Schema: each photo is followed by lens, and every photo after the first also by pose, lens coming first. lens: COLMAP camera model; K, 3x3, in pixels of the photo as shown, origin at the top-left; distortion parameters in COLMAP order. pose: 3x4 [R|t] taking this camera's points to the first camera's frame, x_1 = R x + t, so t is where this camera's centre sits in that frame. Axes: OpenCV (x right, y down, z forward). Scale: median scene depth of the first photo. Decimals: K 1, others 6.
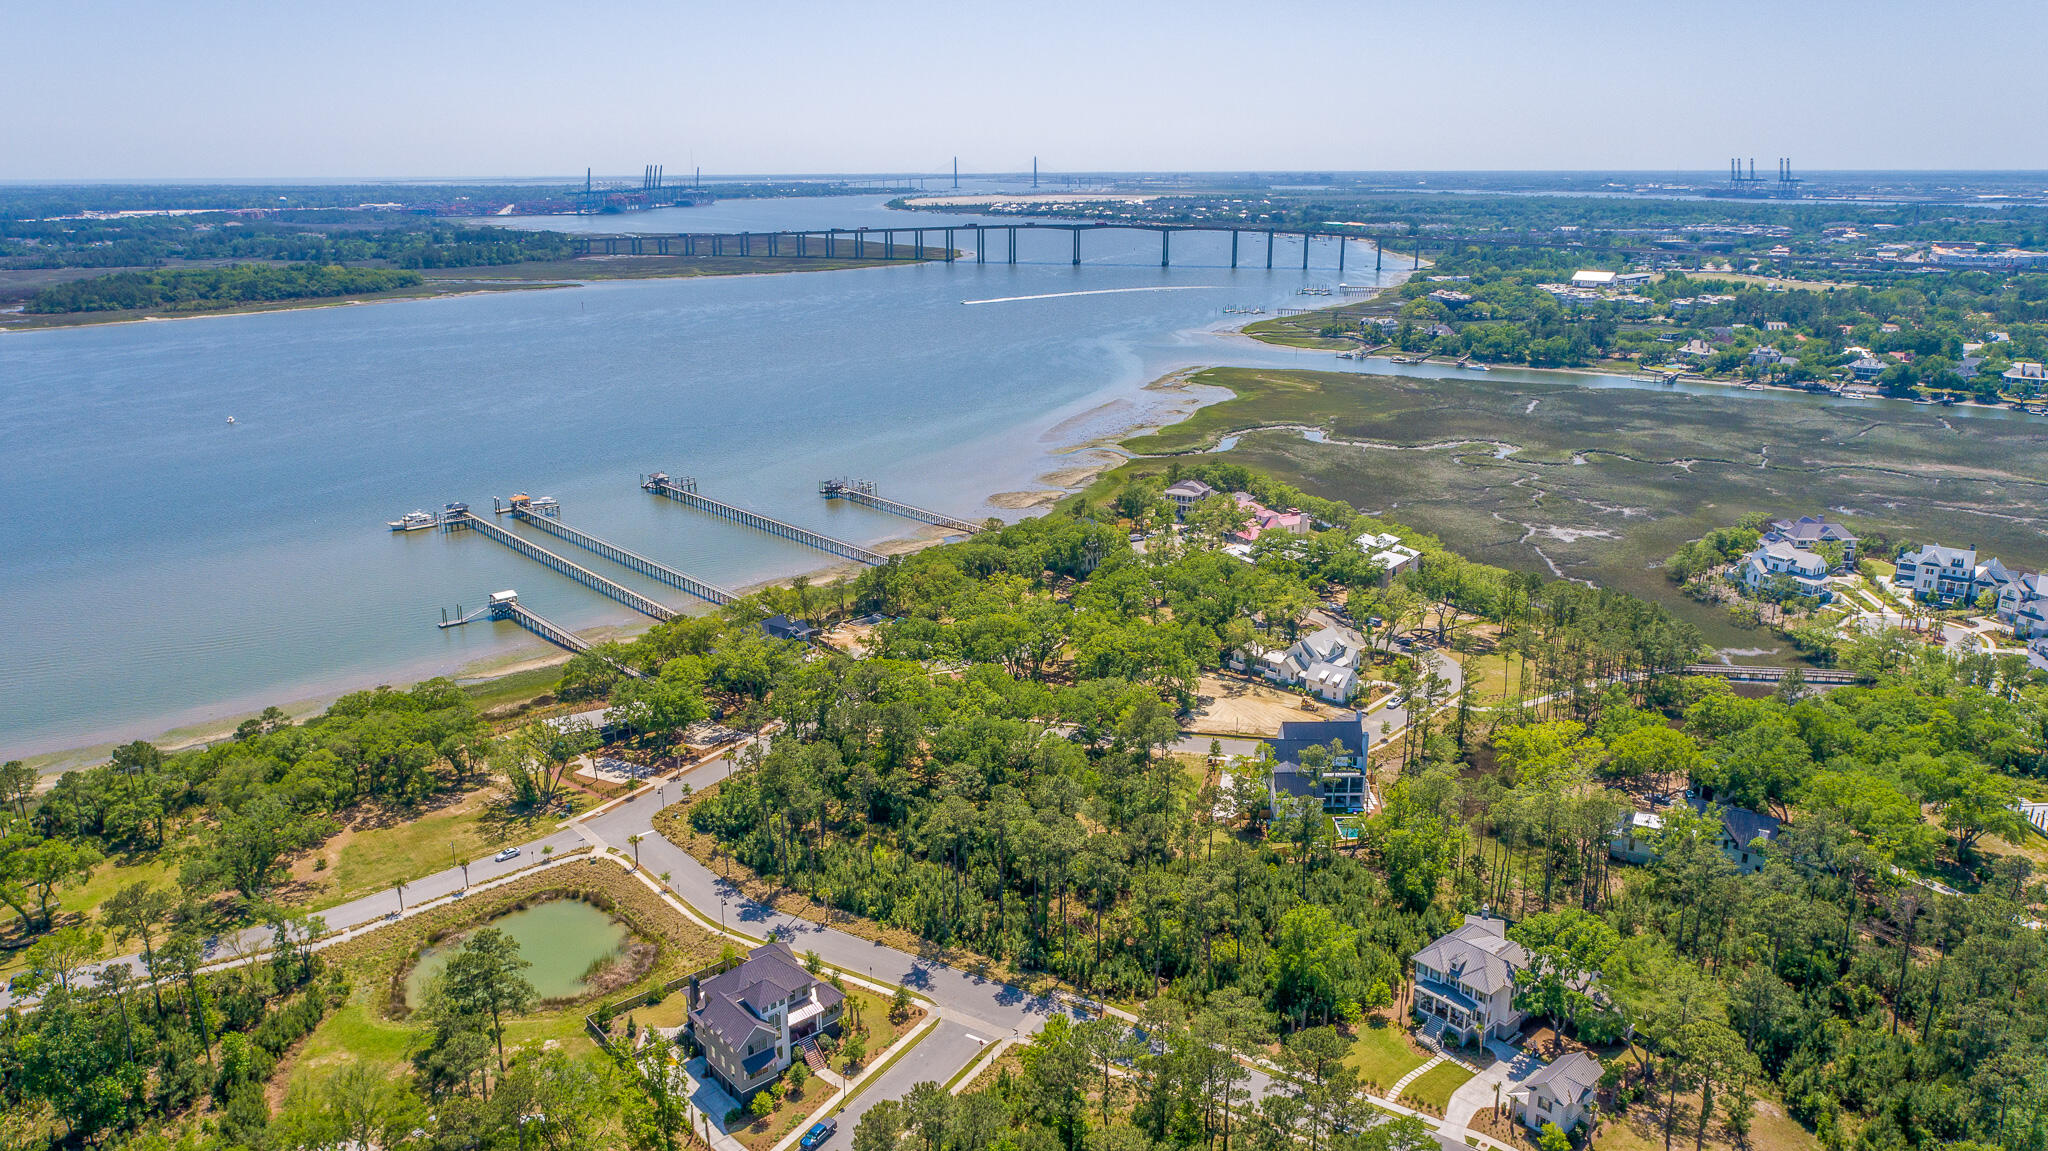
lens RADIAL K [[1379.6, 0, 1024.0], [0, 1379.6, 575.5], [0, 0, 1]] dist [-0.024890, 0.023701]
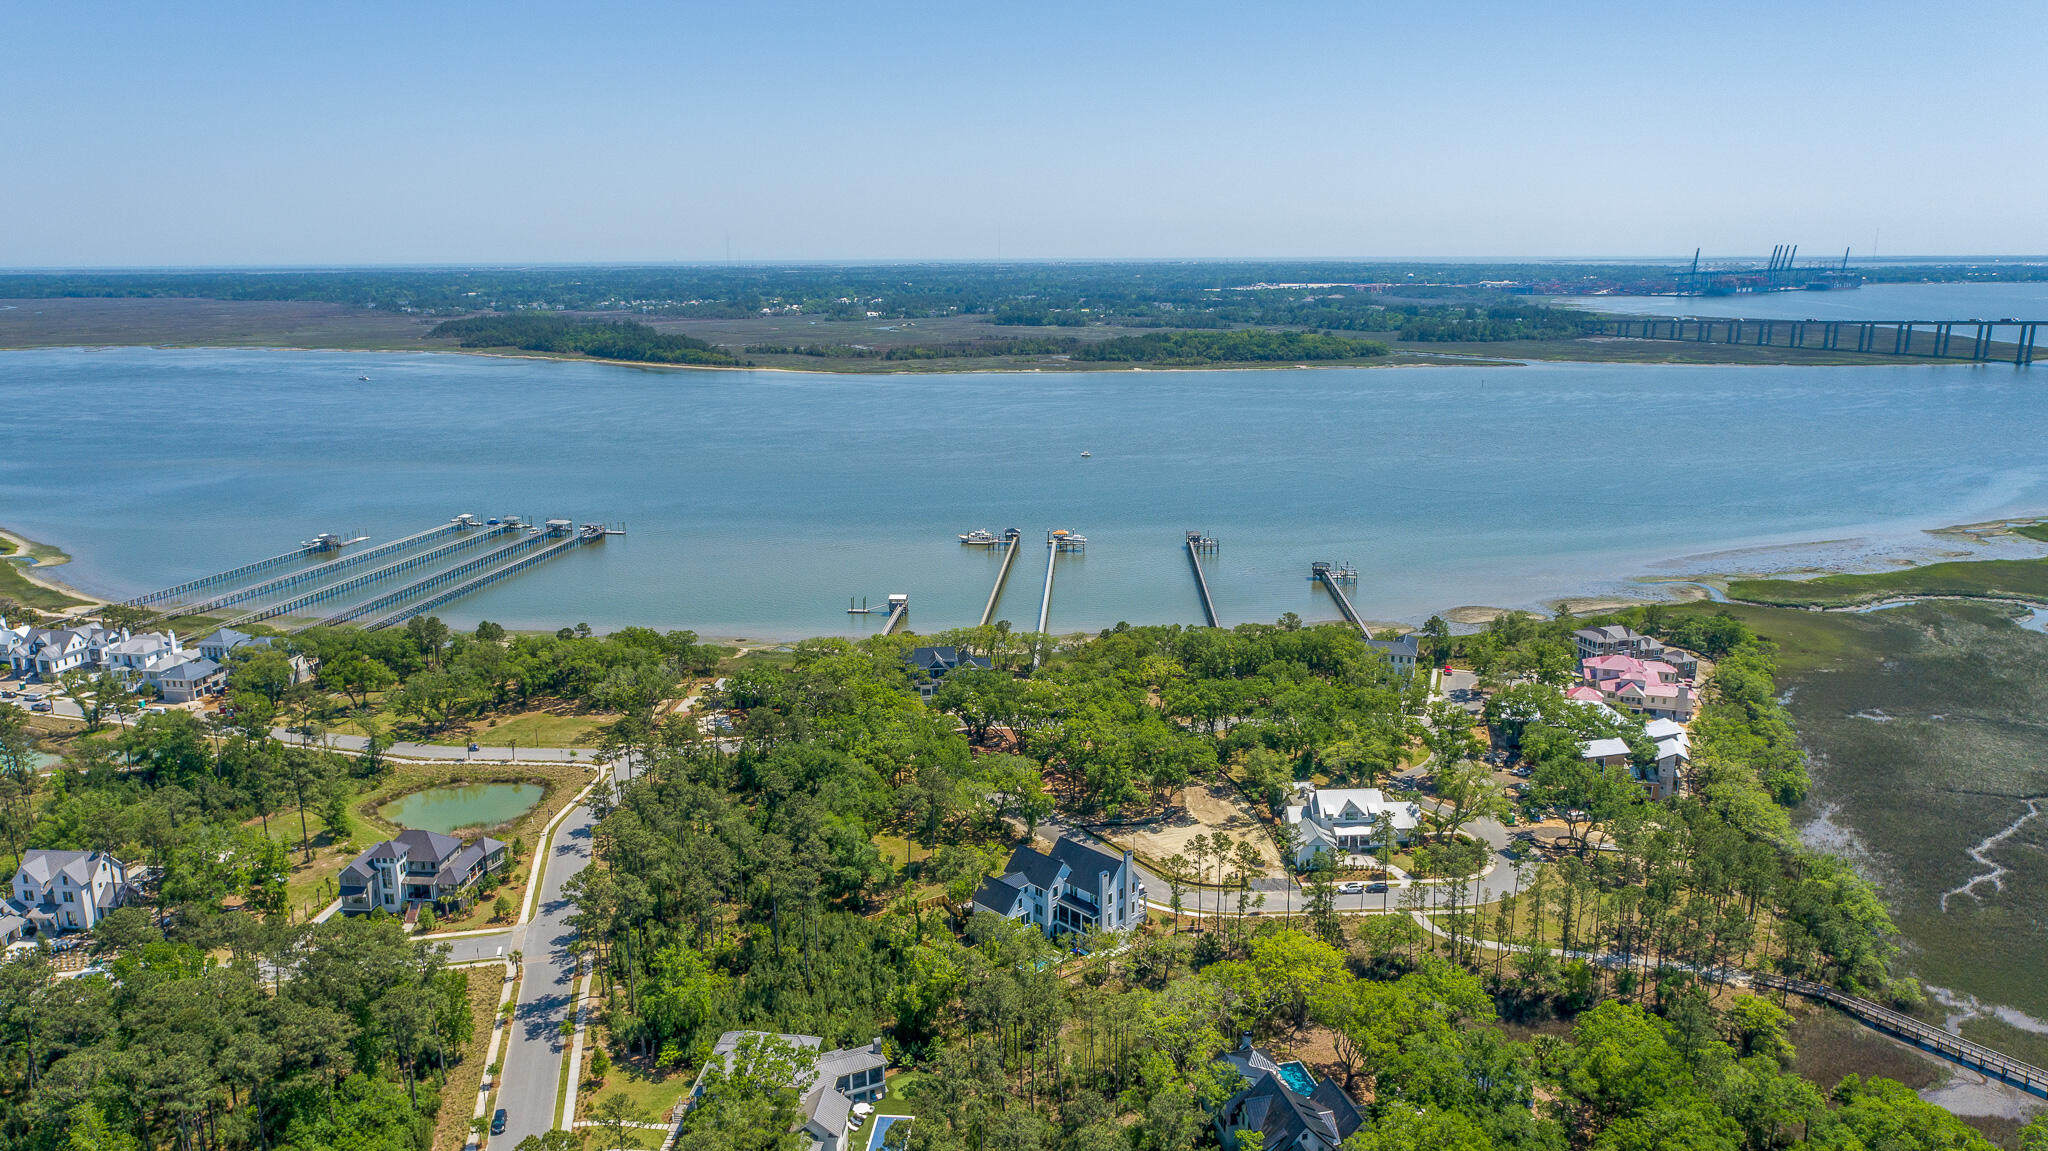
lens RADIAL K [[1379.6, 0, 1024.0], [0, 1379.6, 575.5], [0, 0, 1]] dist [-0.024890, 0.023701]
pose [[0.697471, 0.162634, -0.697914, 0.098810], [-0.200219, 0.979347, 0.028124, -0.010999], [0.688074, 0.120120, 0.715629, 0.036263]]
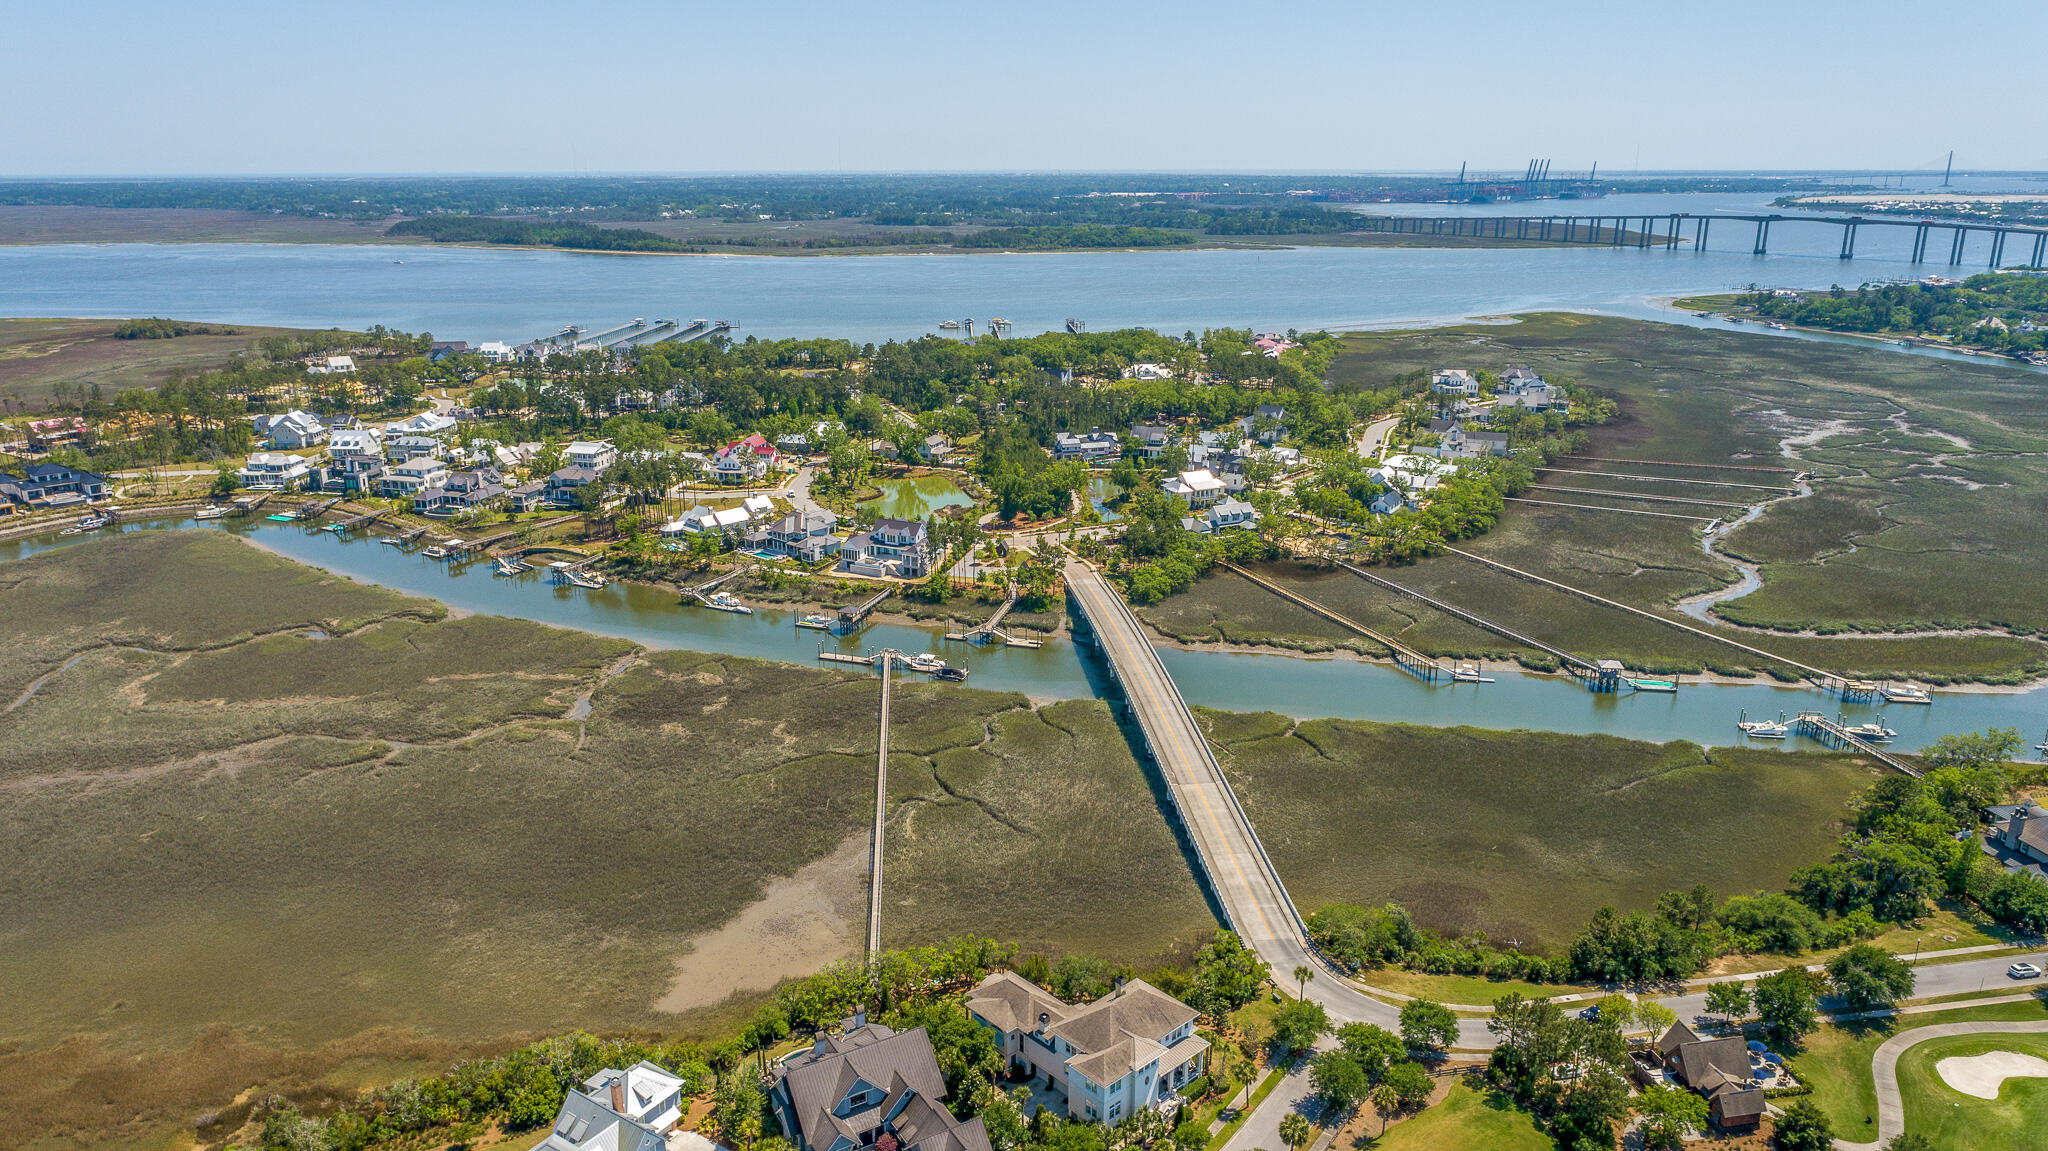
lens RADIAL K [[1379.6, 0, 1024.0], [0, 1379.6, 575.5], [0, 0, 1]] dist [-0.024890, 0.023701]
pose [[0.778010, 0.181549, -0.601448, 0.228496], [-0.179067, 0.981707, 0.064697, 0.042127], [0.602192, 0.057365, 0.796288, -0.140786]]
